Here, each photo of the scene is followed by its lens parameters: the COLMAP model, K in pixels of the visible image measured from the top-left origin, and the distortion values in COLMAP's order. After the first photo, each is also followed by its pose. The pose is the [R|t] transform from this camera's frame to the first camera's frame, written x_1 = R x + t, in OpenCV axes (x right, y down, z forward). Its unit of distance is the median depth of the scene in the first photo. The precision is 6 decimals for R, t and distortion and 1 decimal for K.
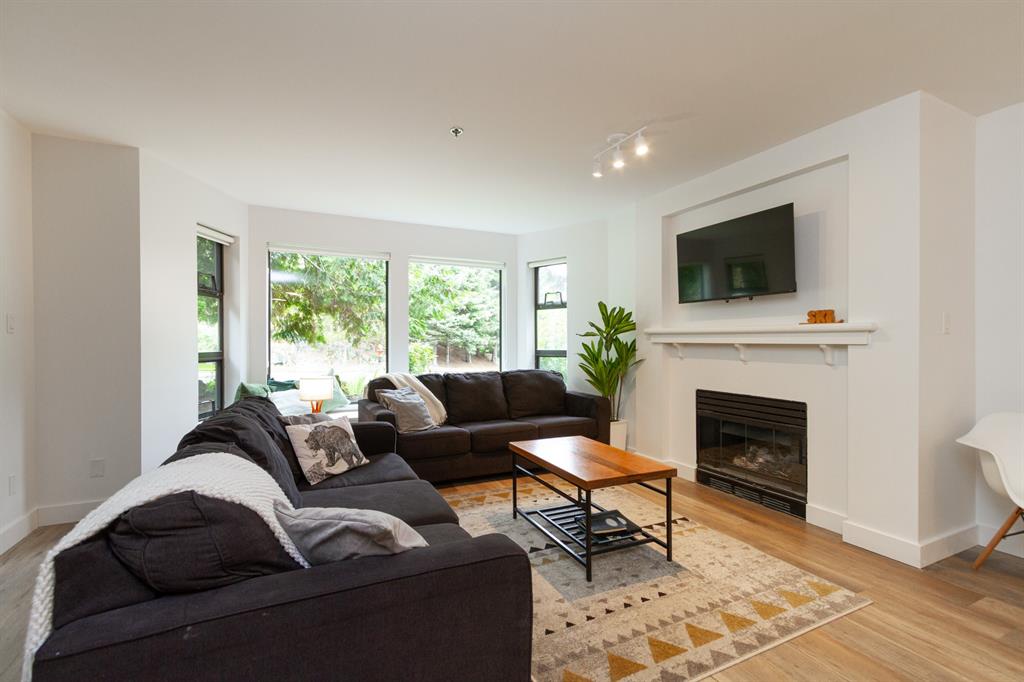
lens RADIAL K [[474.2, 0, 512.1], [0, 474.2, 340.1], [0, 0, 1]] dist [0.004507, 0.000379]
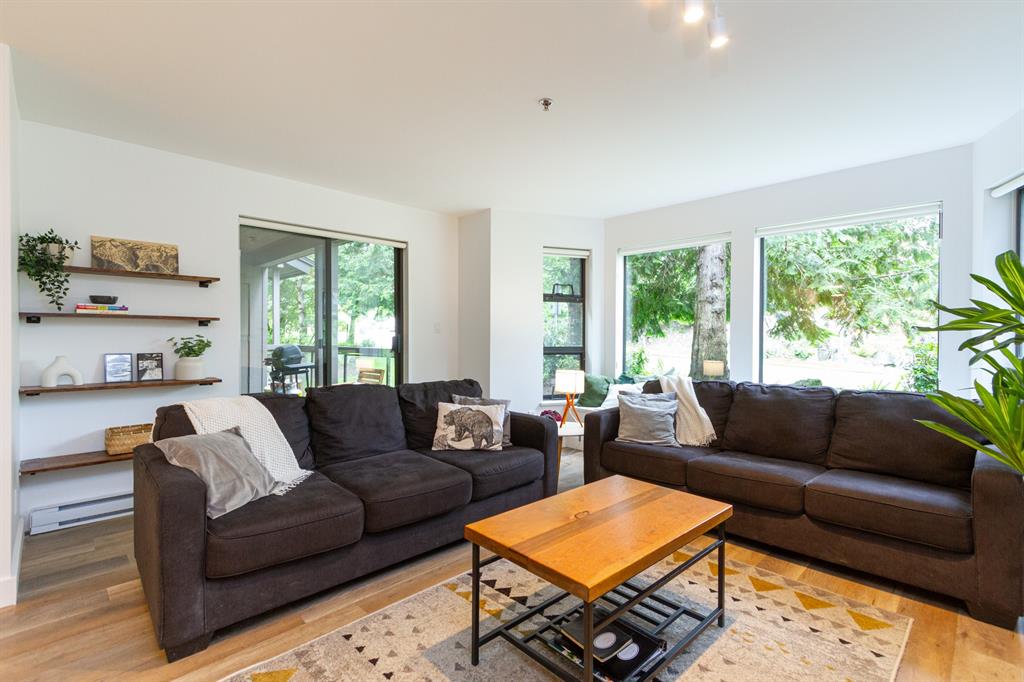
lens RADIAL K [[474.2, 0, 509.2], [0, 474.2, 340.5], [0, 0, 1]] dist [0.004507, 0.000379]
pose [[0.310667, 0.009536, -0.950471, 0.482296], [-0.001645, 0.999954, 0.009495, -0.002963], [0.950517, -0.001386, 0.310668, 0.441866]]
